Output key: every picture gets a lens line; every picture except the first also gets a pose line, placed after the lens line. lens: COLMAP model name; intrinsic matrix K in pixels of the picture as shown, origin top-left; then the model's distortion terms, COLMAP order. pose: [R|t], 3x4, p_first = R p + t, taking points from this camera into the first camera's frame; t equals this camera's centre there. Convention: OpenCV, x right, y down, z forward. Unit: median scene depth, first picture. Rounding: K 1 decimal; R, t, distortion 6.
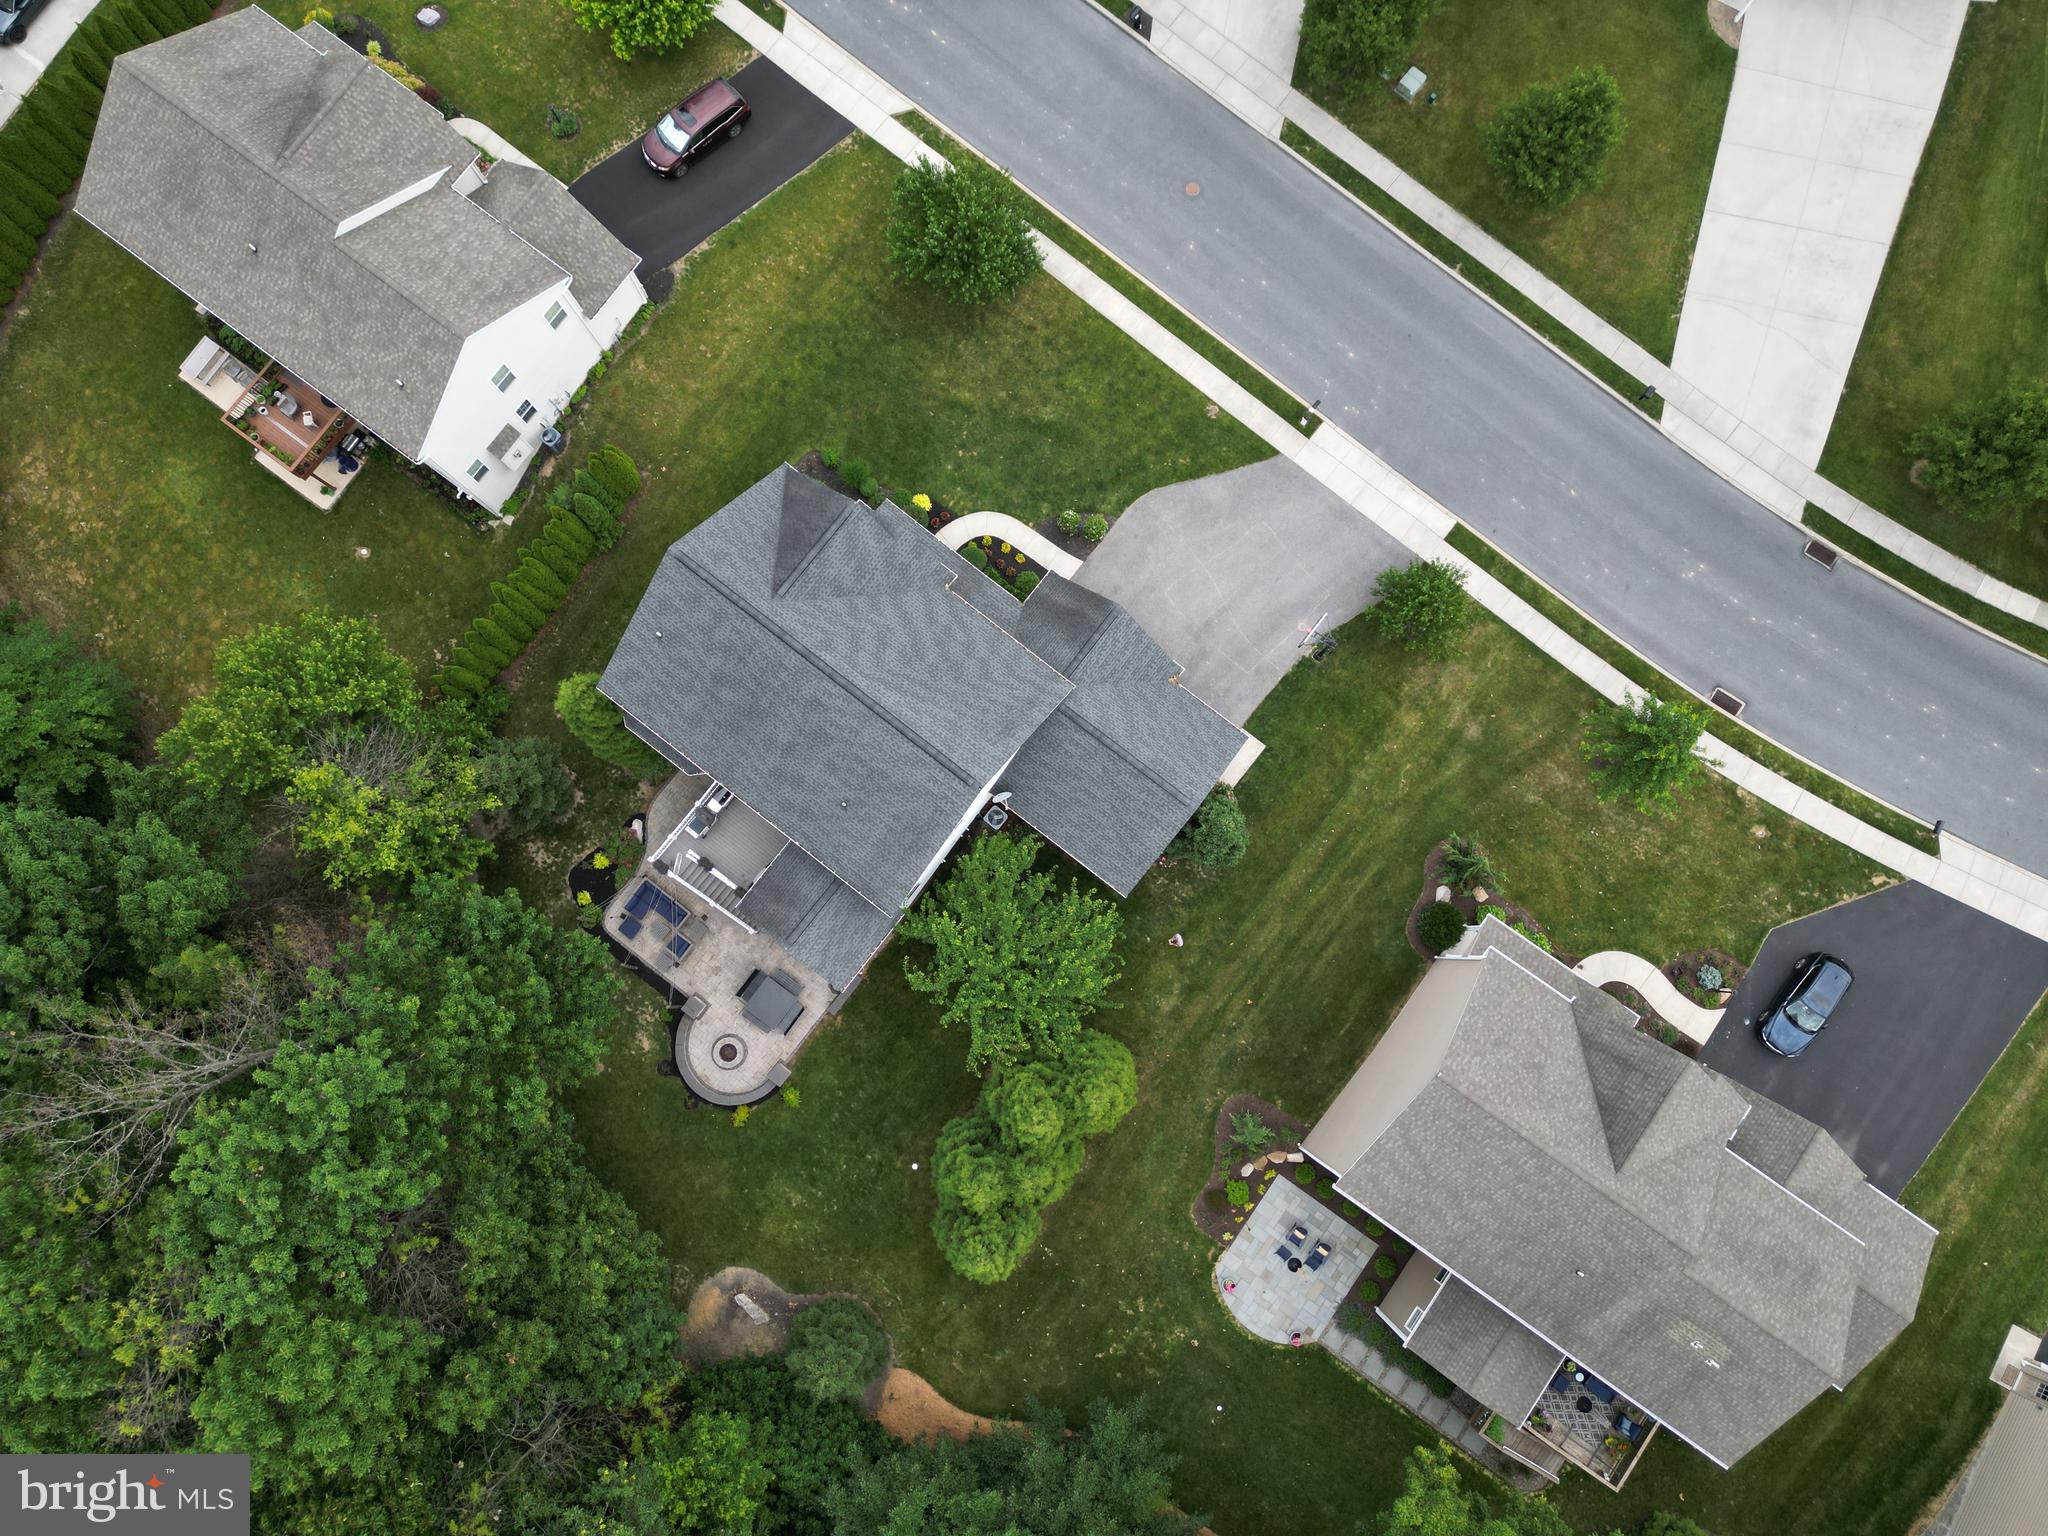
lens RADIAL K [[1437.9, 0, 1035.3], [0, 1437.9, 769.8], [0, 0, 1]] dist [0.068002, -0.061870]
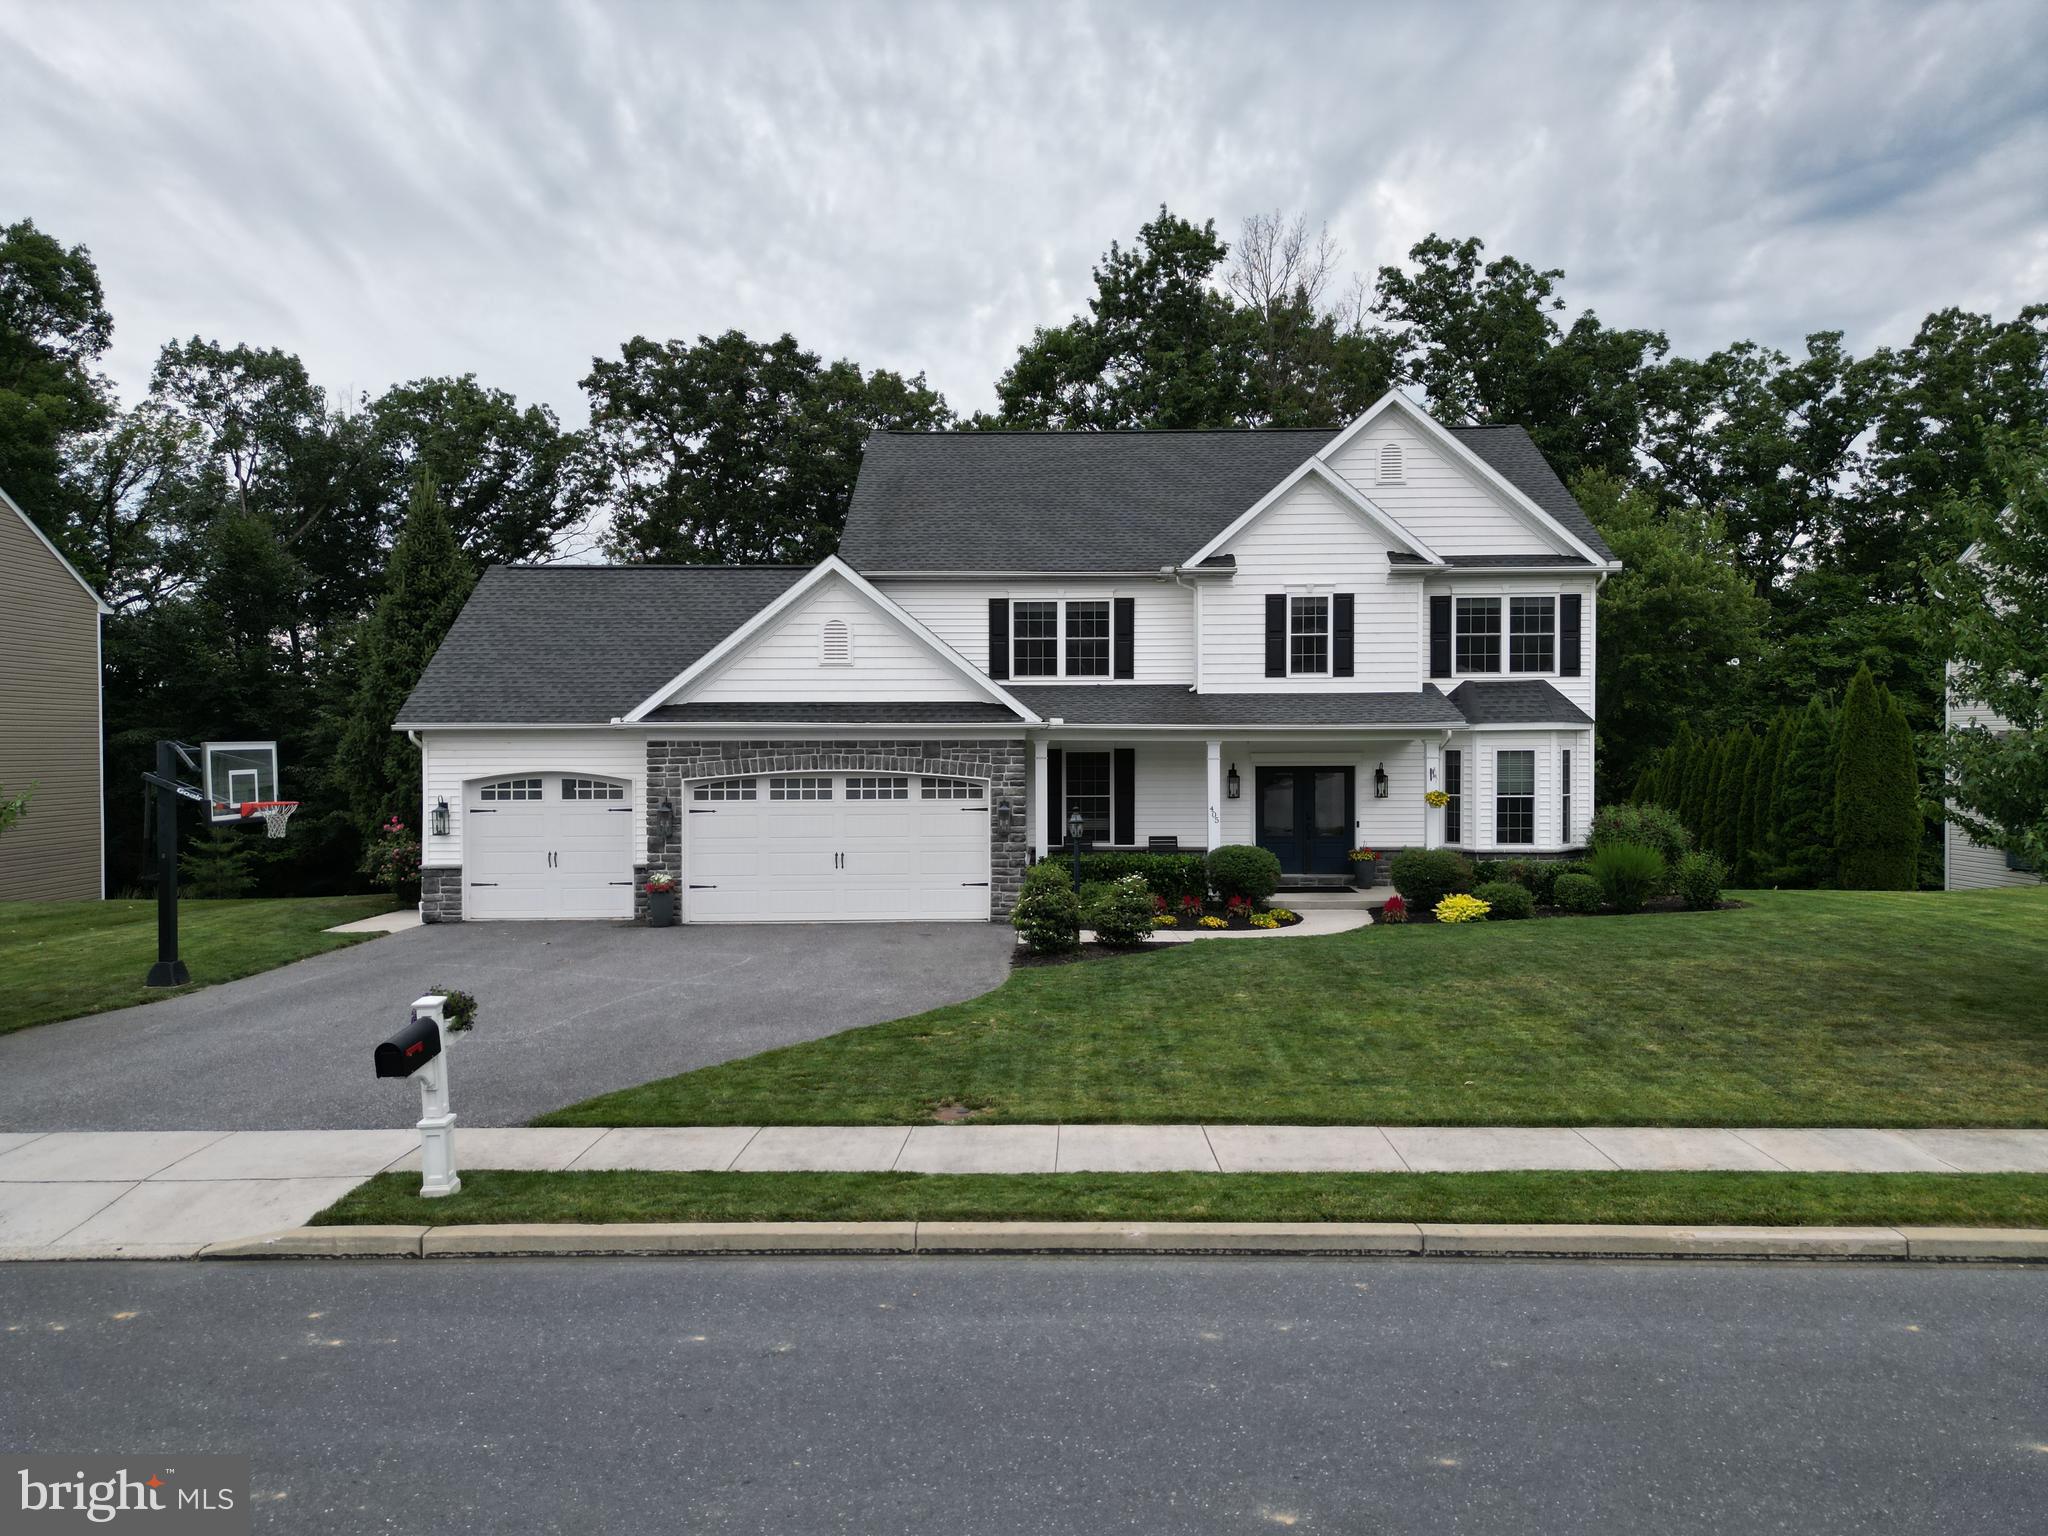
lens RADIAL K [[1437.9, 0, 1027.4], [0, 1437.9, 777.7], [0, 0, 1]] dist [0.068002, -0.061870]
pose [[-0.799629, 0.006747, -0.600456, 0.232333], [-0.596787, 0.102018, 0.795888, -0.415934], [0.066627, 0.994760, -0.077550, 0.983184]]
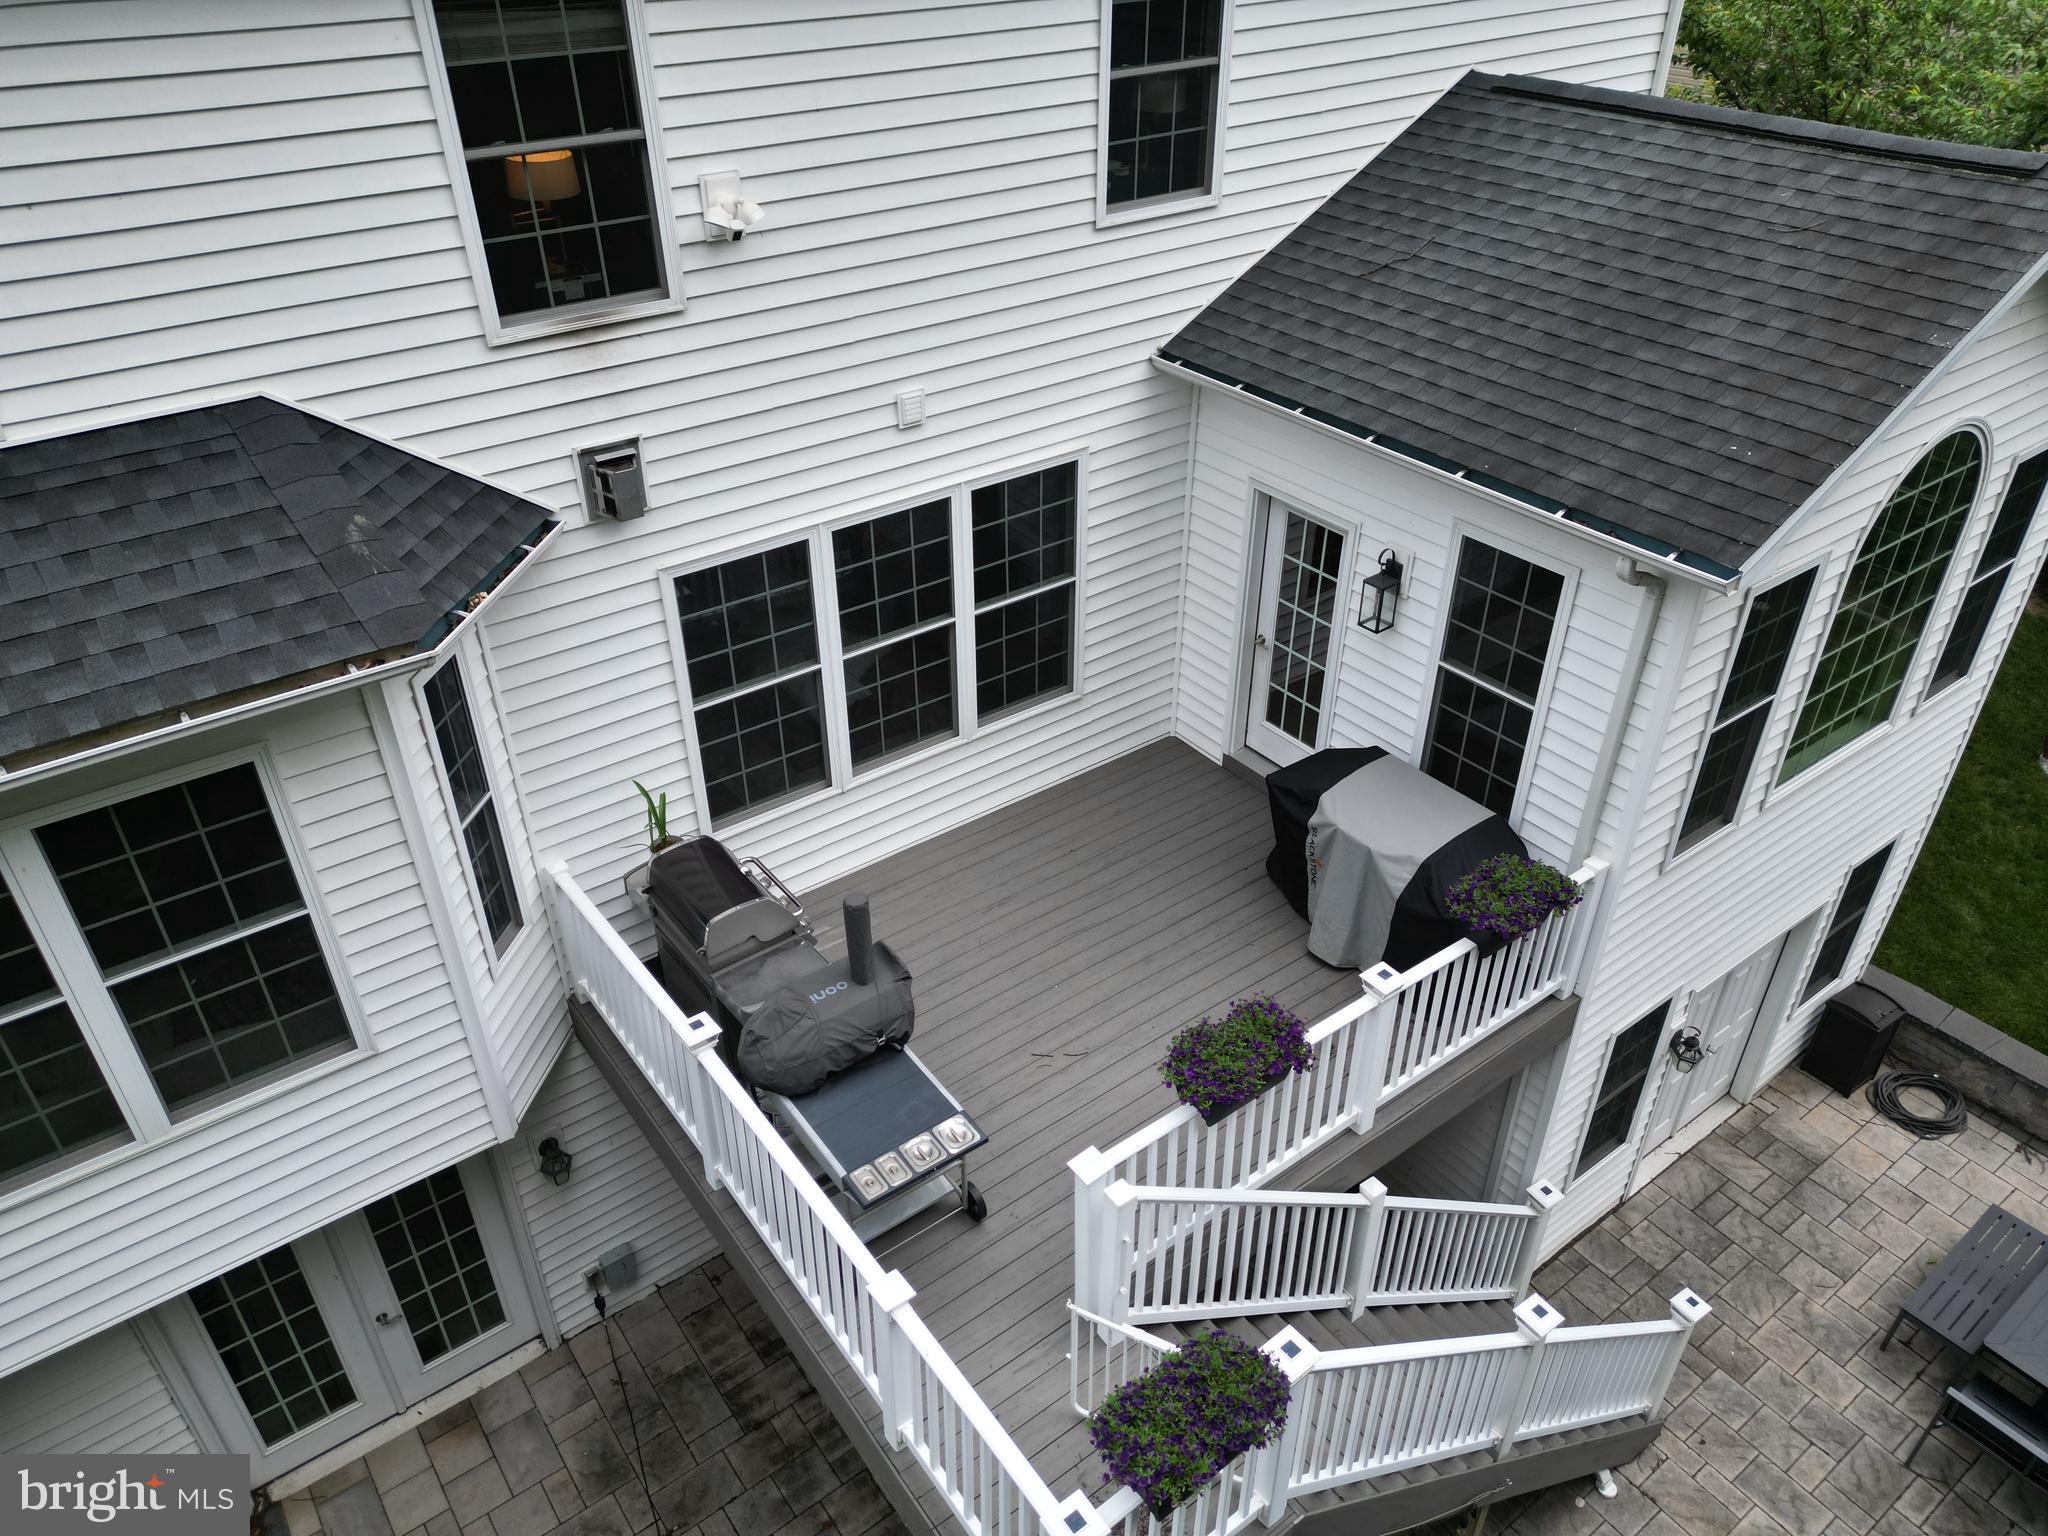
lens RADIAL K [[1437.9, 0, 1028.3], [0, 1437.9, 776.7], [0, 0, 1]] dist [0.068002, -0.061870]
pose [[0.260613, -0.554903, 0.790040, -0.292457], [0.958658, 0.245589, -0.143740, 0.057592], [-0.114263, 0.794839, 0.595966, 0.868874]]
